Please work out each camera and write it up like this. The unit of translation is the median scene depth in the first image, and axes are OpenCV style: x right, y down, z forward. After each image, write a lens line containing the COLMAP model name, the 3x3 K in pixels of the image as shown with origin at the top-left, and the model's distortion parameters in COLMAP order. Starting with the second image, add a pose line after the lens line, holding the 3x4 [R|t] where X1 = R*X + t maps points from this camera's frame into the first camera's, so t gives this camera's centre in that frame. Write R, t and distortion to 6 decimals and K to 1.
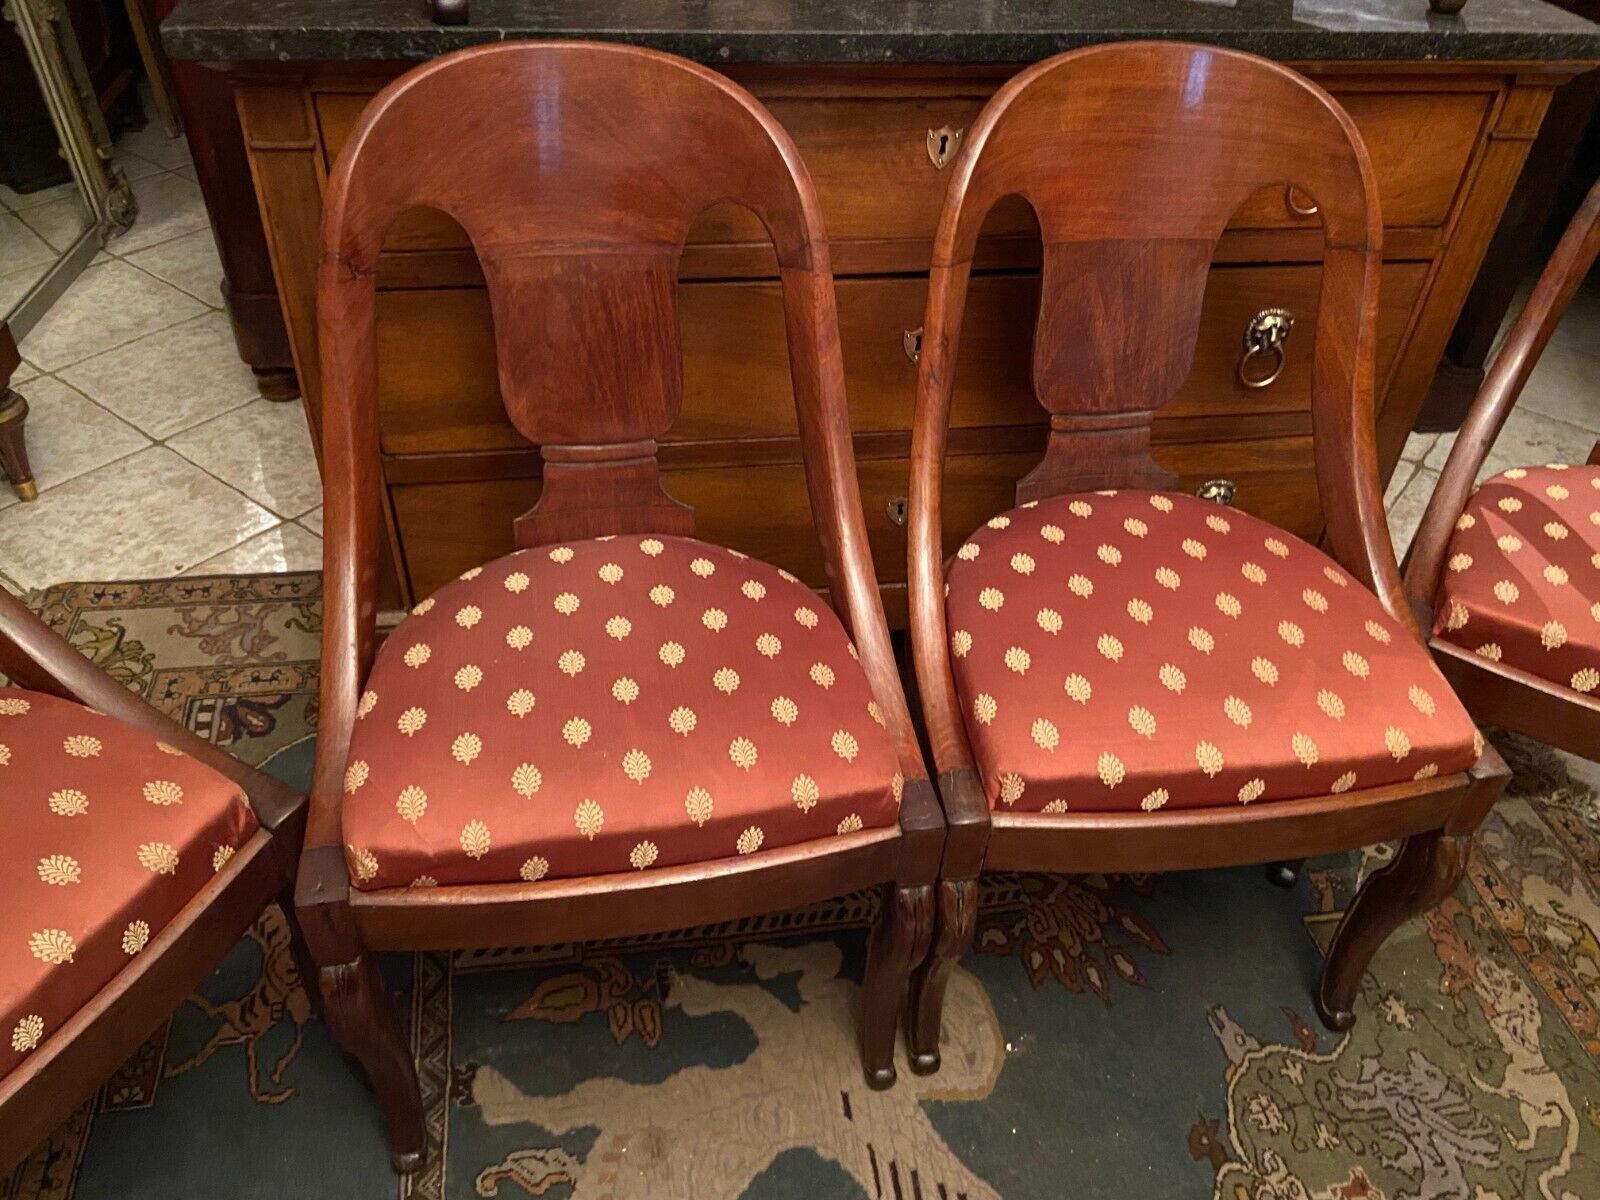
lens RADIAL K [[1198.0, 0, 811.1], [0, 1198.0, 616.7], [0, 0, 1]] dist [0.127315, -0.164926]
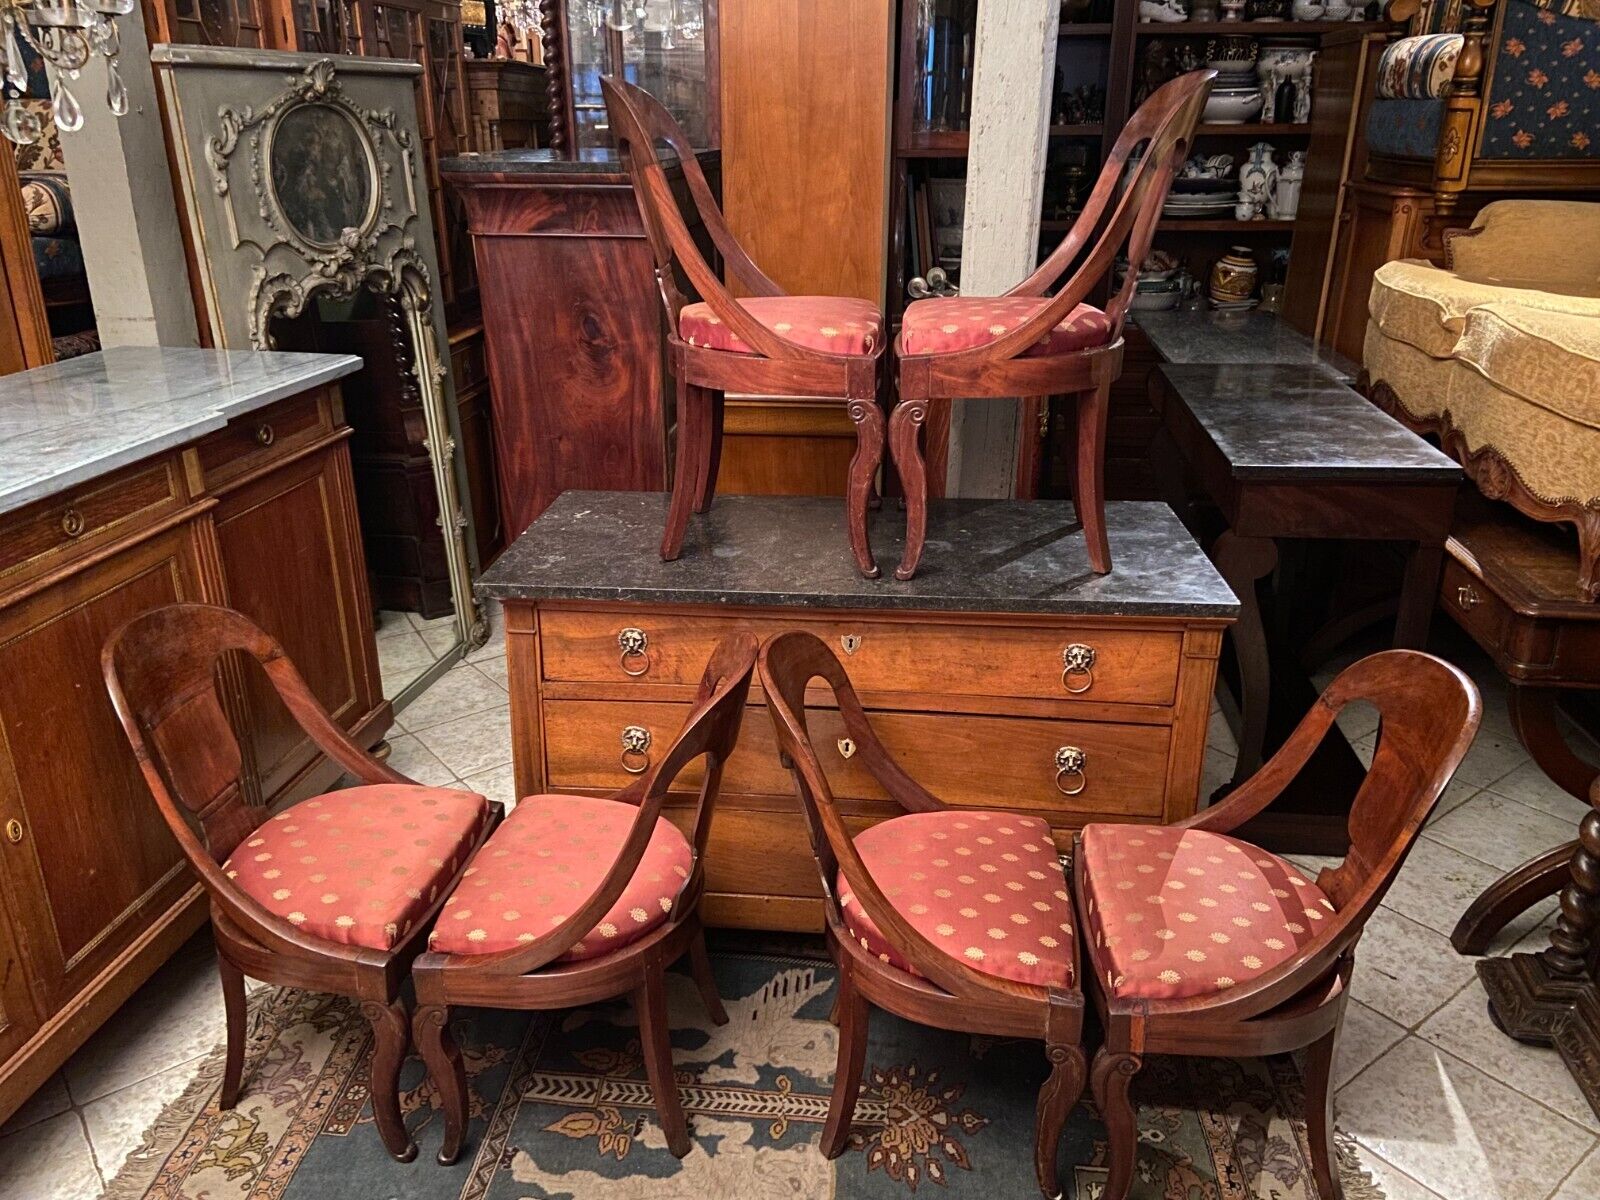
lens RADIAL K [[1228.4, 0, 798.5], [0, 1228.4, 604.8], [0, 0, 1]] dist [0.117458, -0.146868]
pose [[0.961653, 0.046048, -0.270376, 0.513740], [-0.133282, 0.940038, -0.313949, 0.148824], [0.239707, 0.337946, 0.910128, -0.711049]]
